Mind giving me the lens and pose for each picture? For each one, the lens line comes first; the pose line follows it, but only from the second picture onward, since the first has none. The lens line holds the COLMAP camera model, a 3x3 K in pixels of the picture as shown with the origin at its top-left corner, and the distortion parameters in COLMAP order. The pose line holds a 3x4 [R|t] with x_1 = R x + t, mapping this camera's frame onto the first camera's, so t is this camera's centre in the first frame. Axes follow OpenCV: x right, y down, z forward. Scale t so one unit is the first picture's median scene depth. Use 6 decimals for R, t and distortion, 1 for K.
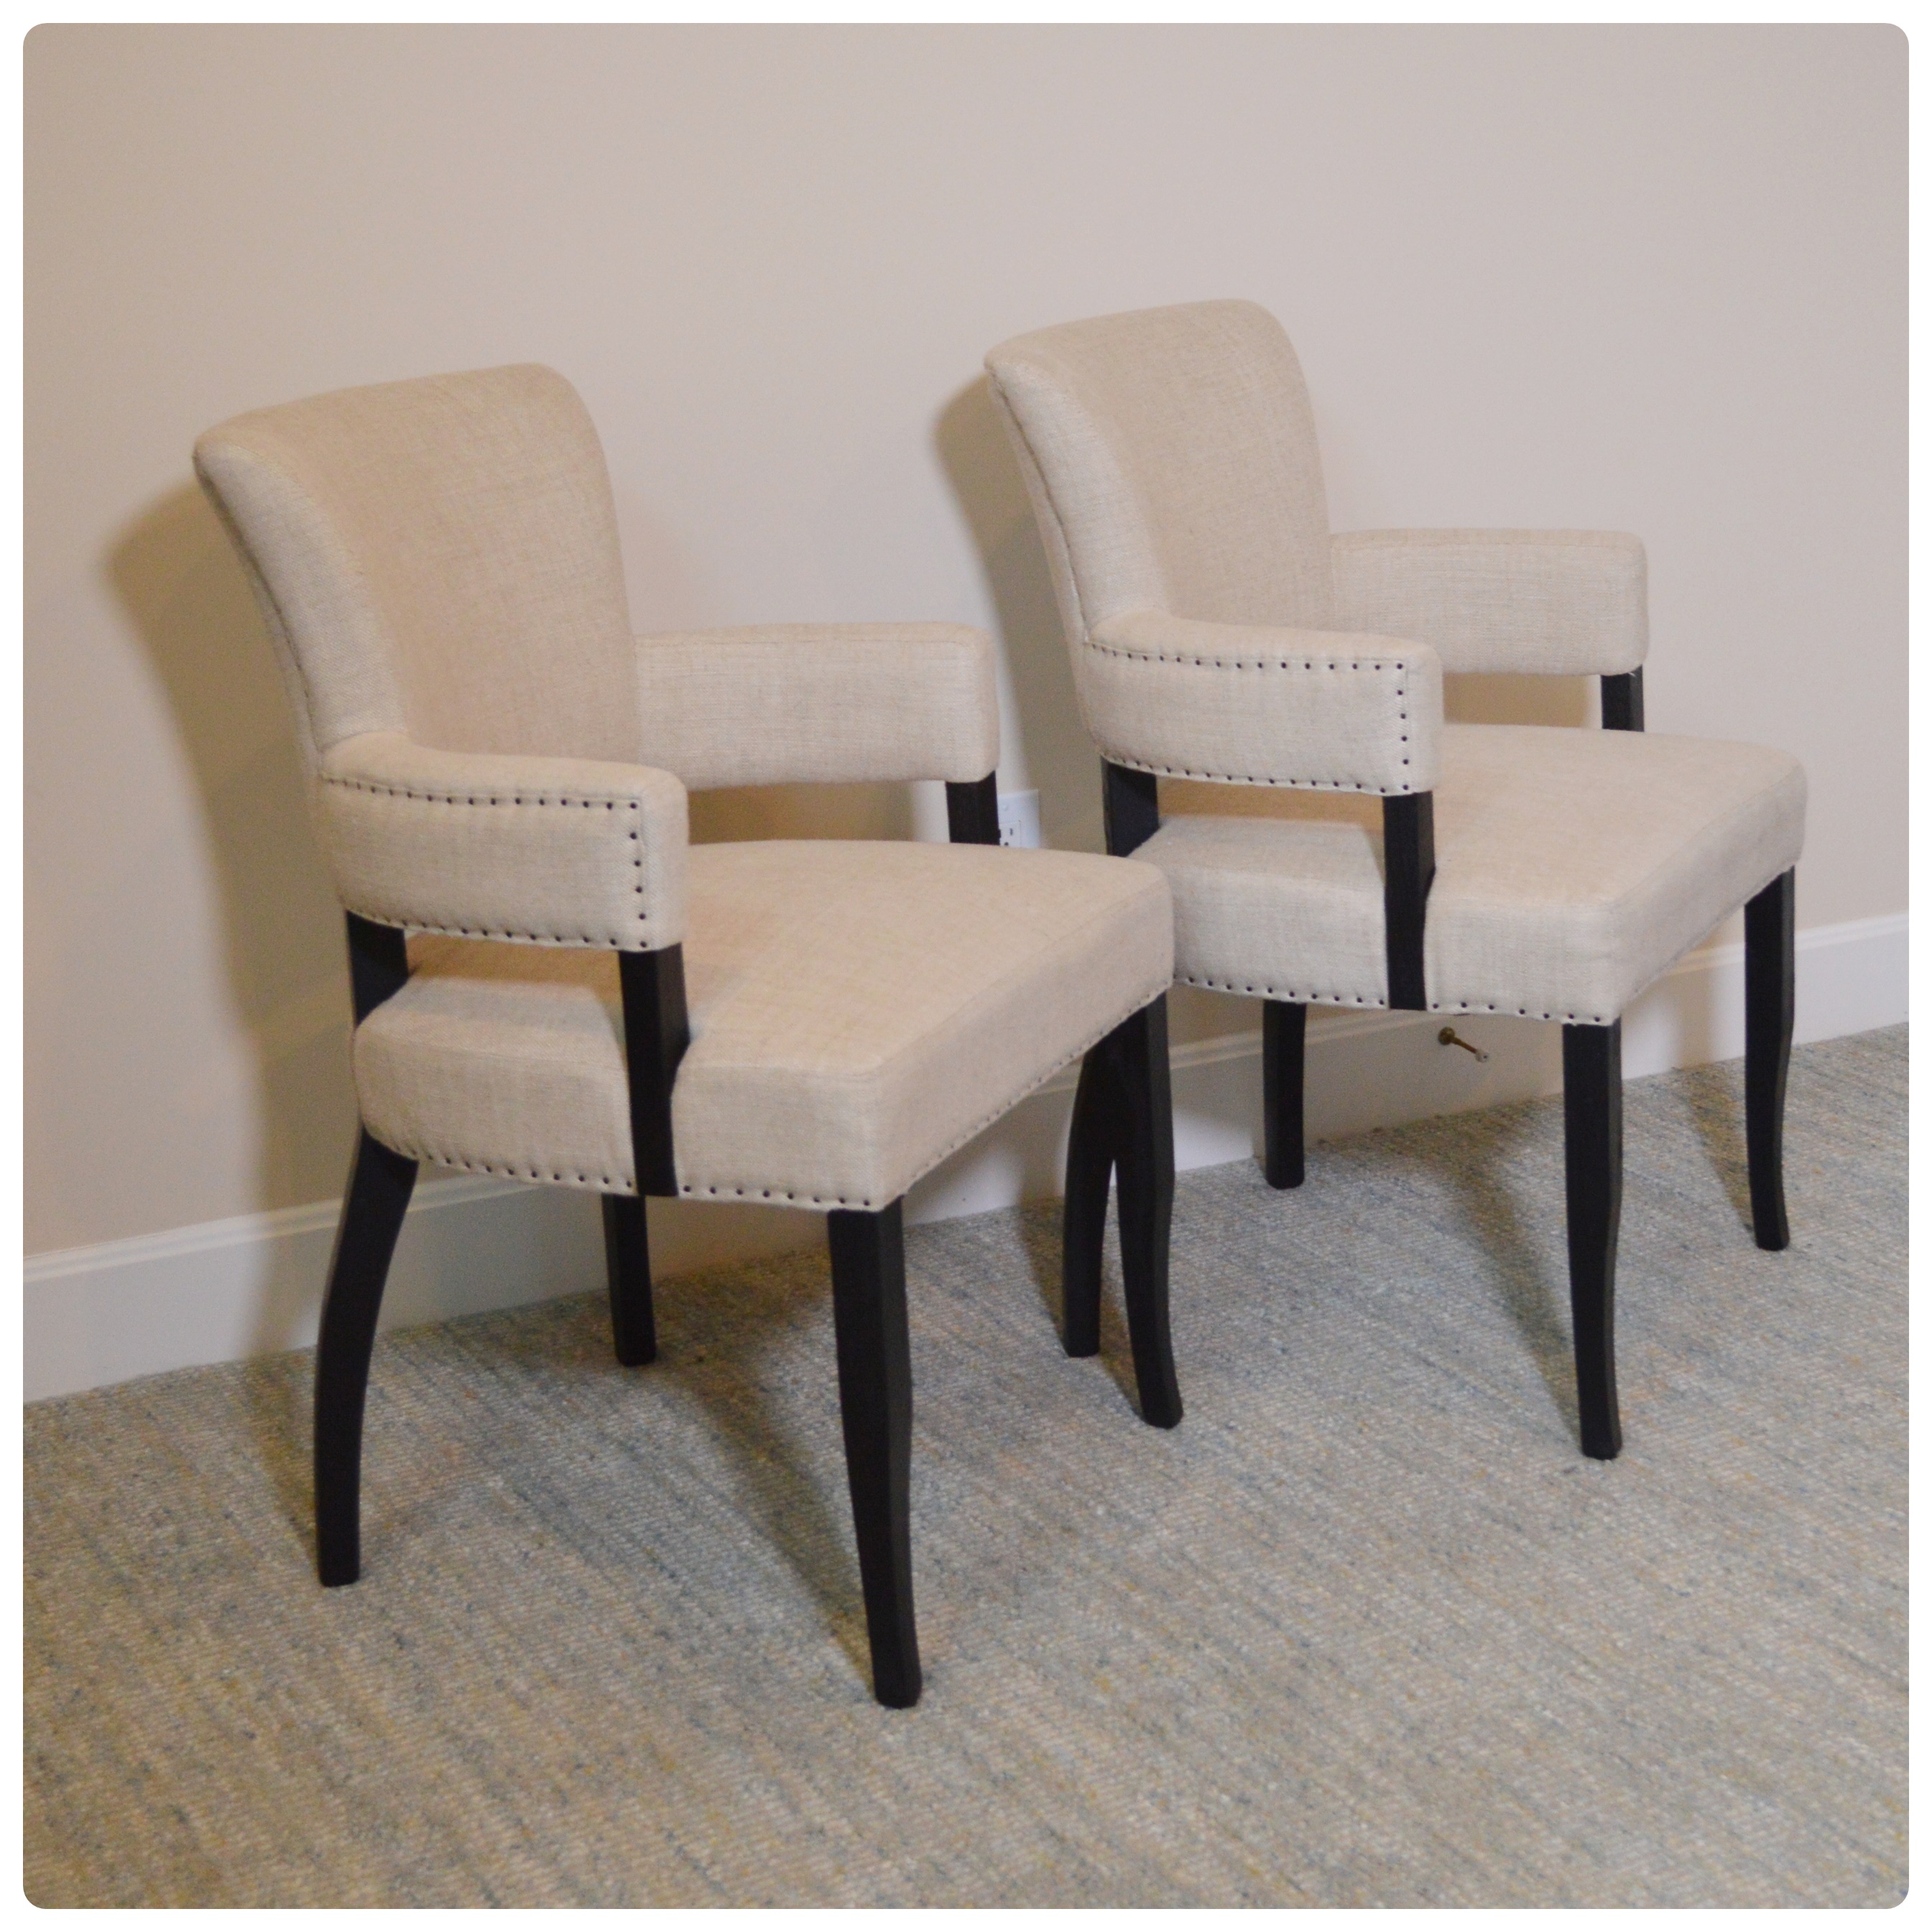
lens RADIAL K [[3537.8, 0, 976.0], [0, 3537.8, 1033.8], [0, 0, 1]] dist [-0.064959, -0.017235]
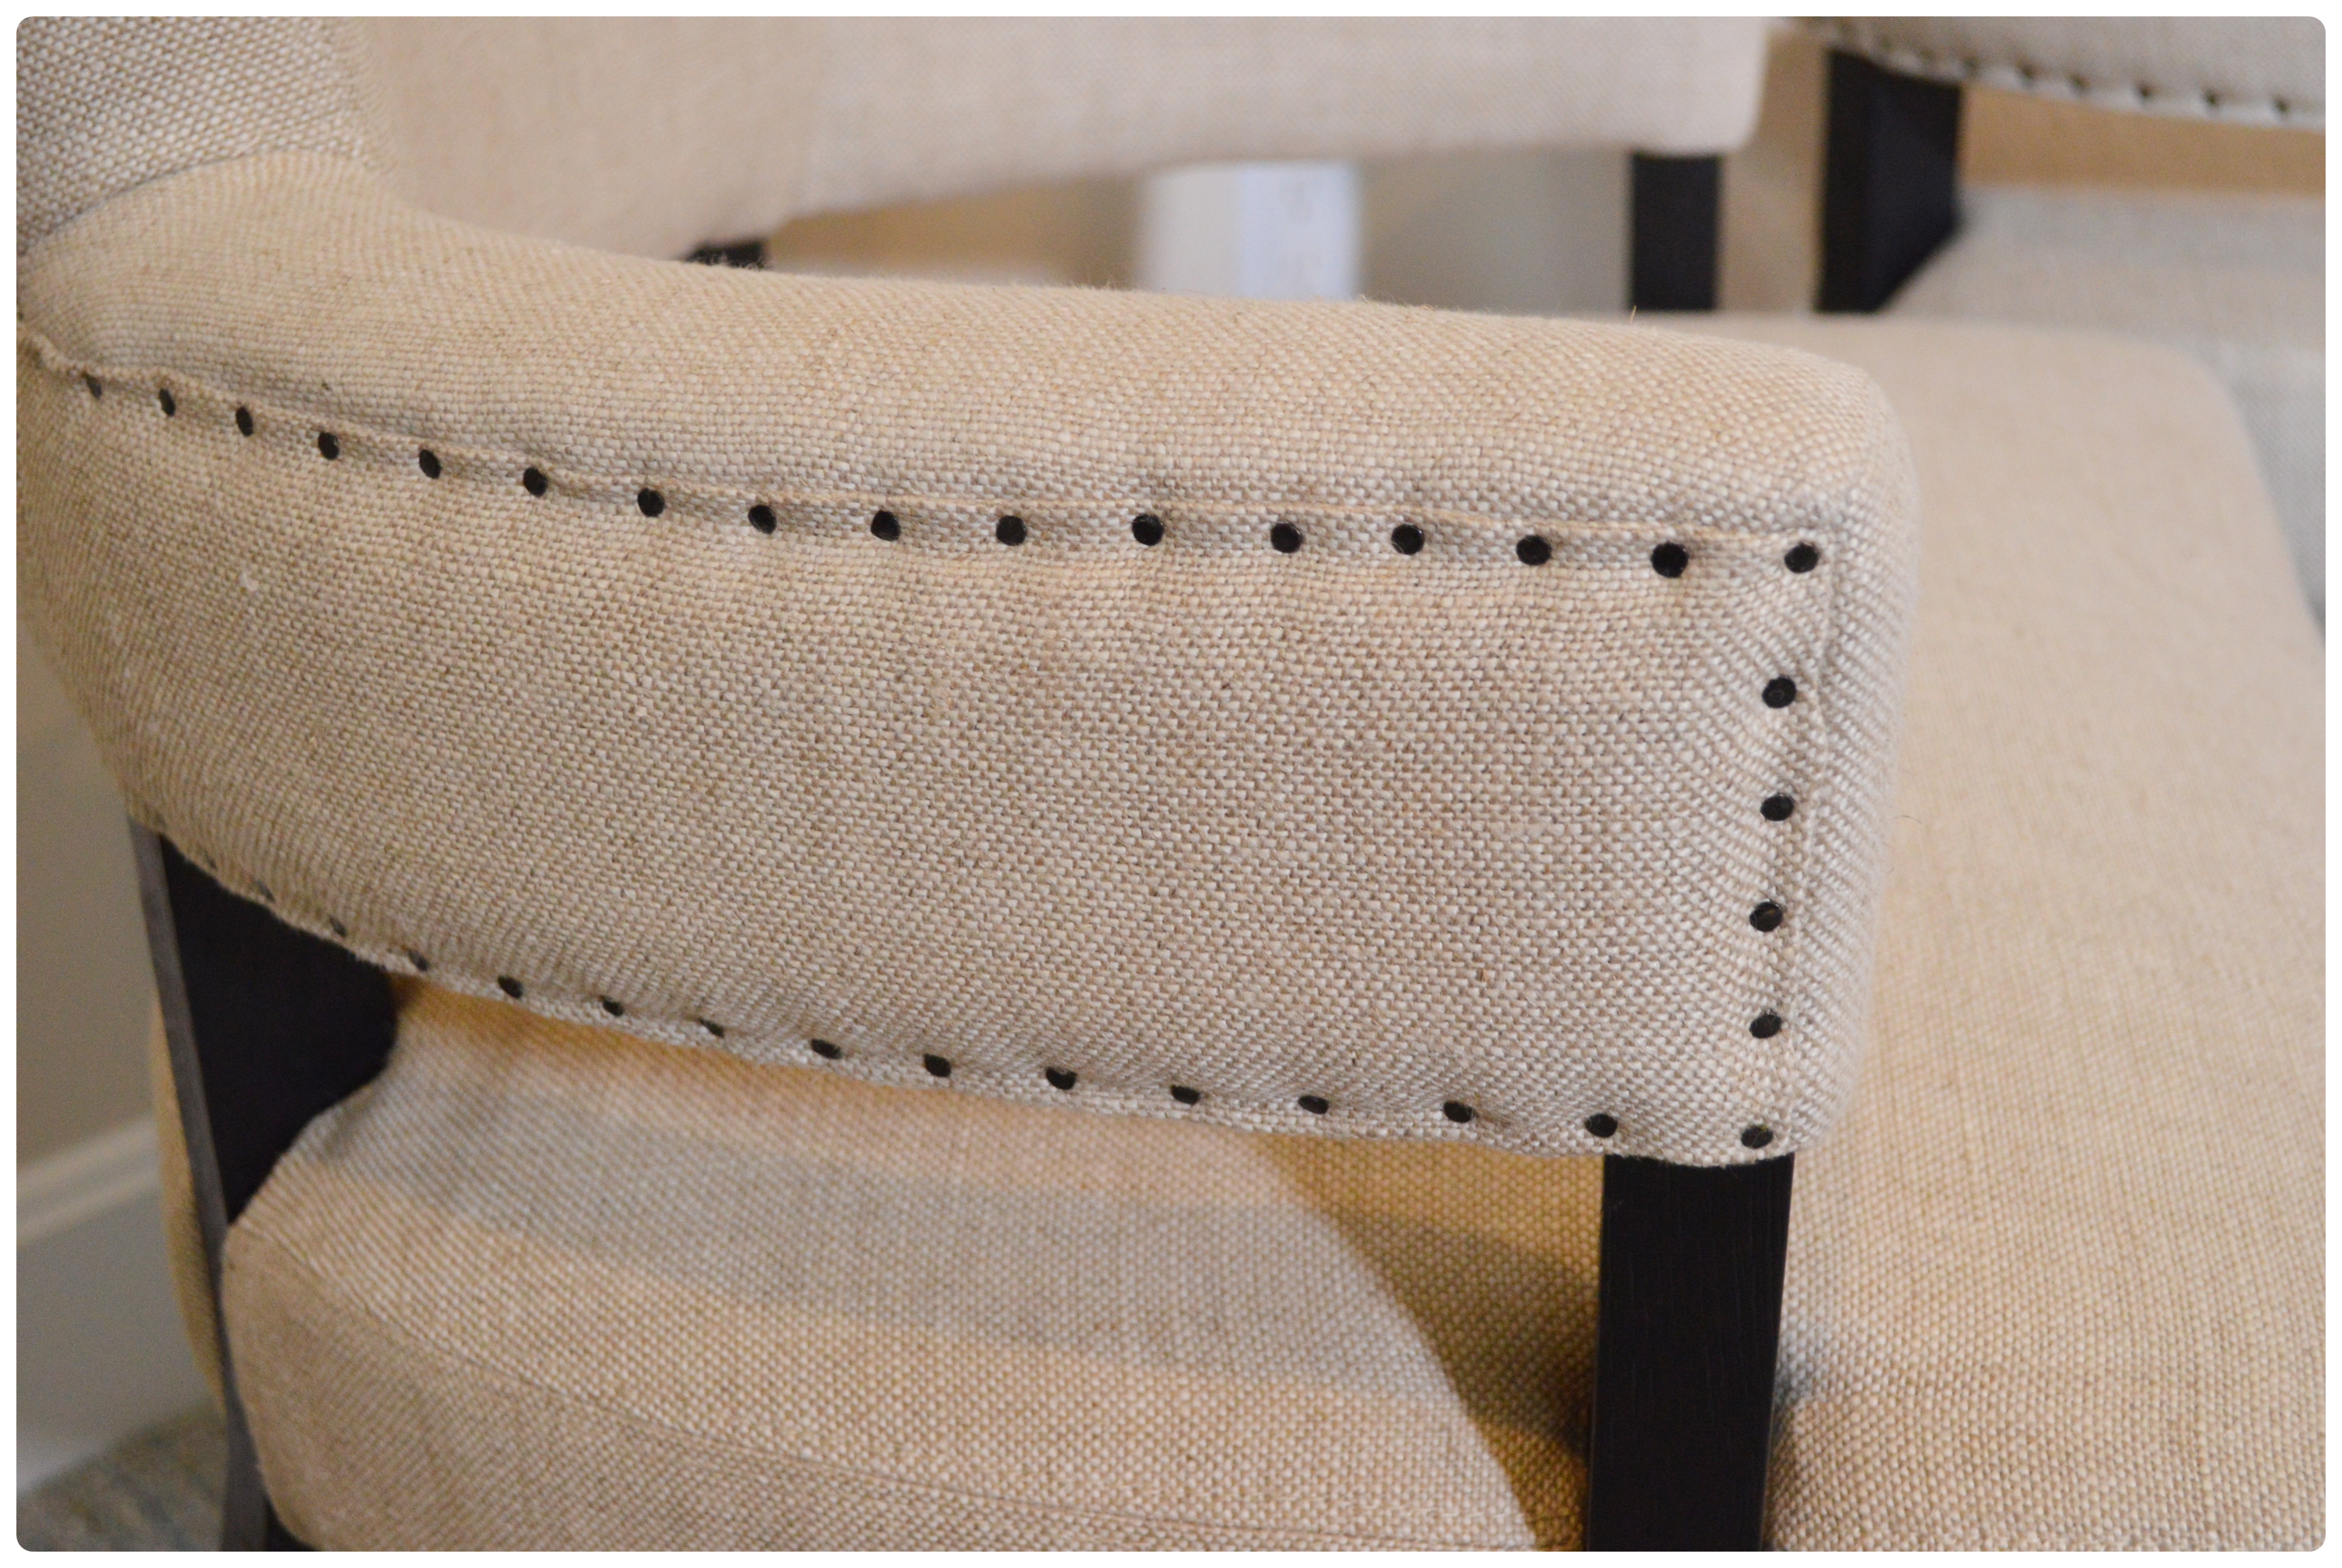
lens RADIAL K [[3278.2, 0, 1171.0], [0, 3278.2, 784.0], [0, 0, 1]] dist [-0.041539, 0.052752]
pose [[0.965290, -0.091186, 0.244744, -0.160552], [0.045917, 0.981727, 0.184670, -0.078592], [-0.257111, -0.167022, 0.951839, 0.728493]]
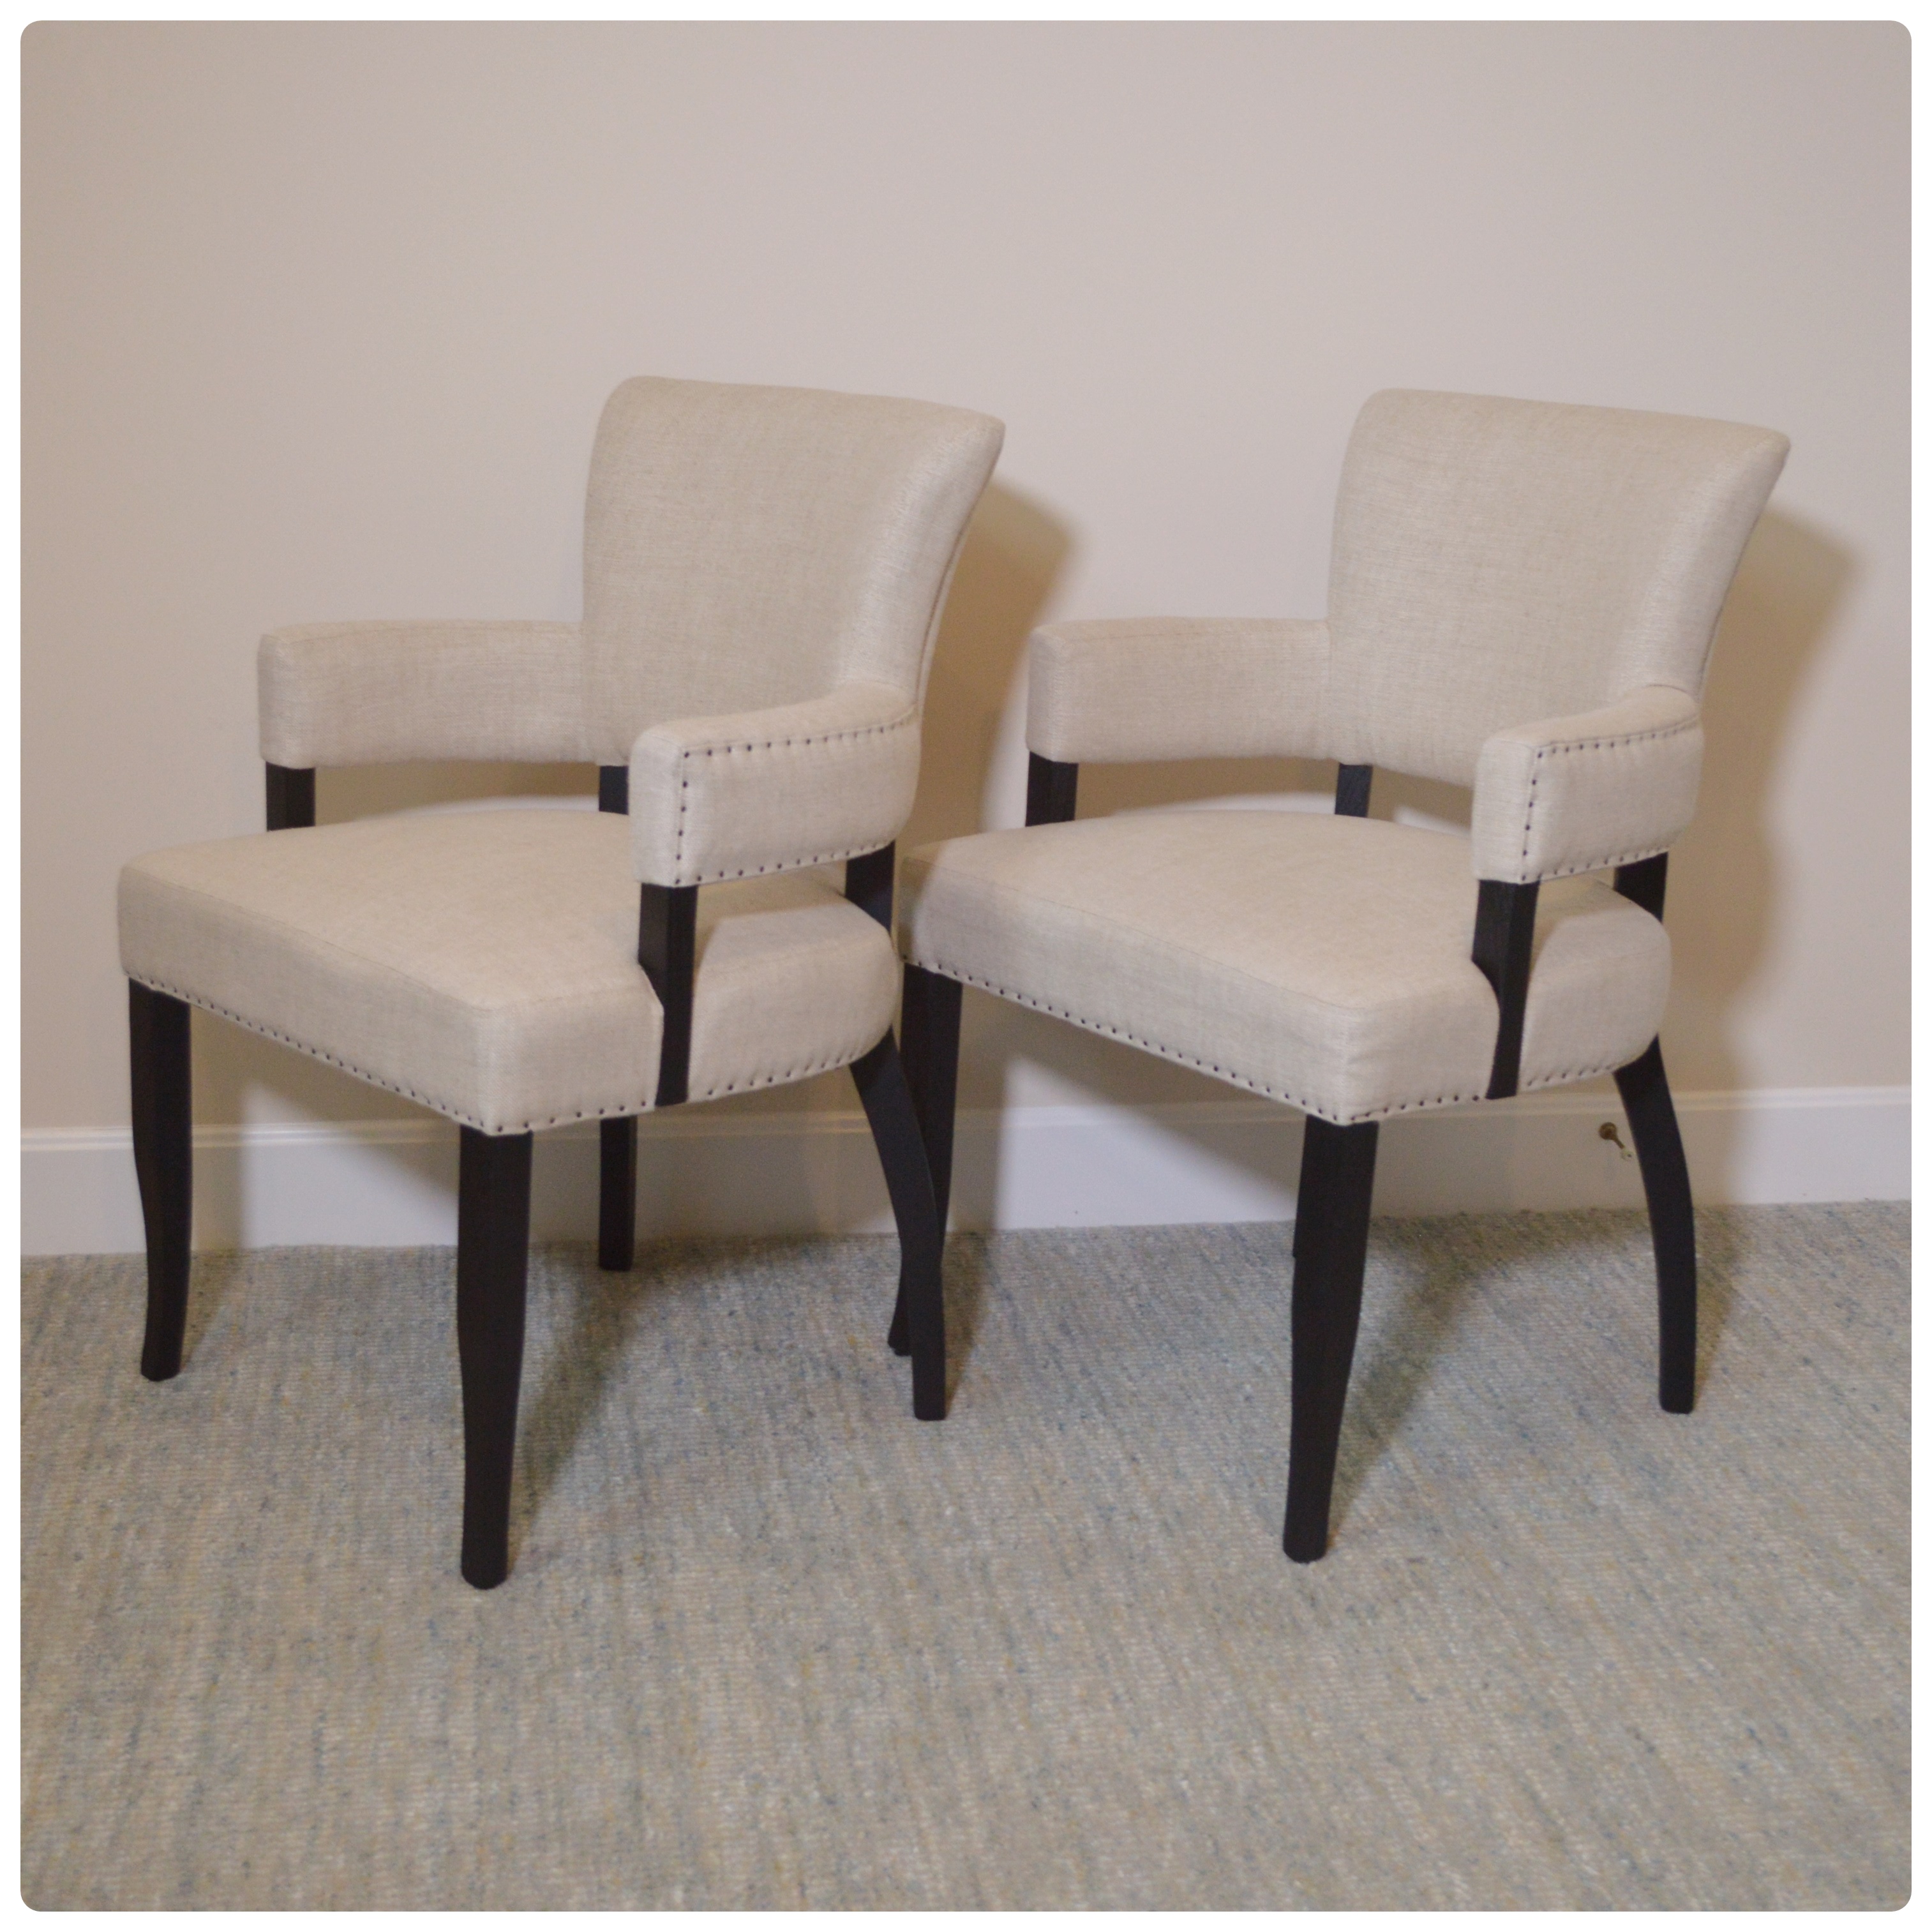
lens RADIAL K [[3146.5, 0, 966.0], [0, 3146.5, 966.0], [0, 0, 1]] dist [-0.065839, 0.031716]
pose [[0.941790, 0.132085, -0.309170, 0.323245], [-0.140687, 0.990038, -0.005592, -0.021334], [0.305352, 0.048763, 0.950990, 0.116830]]
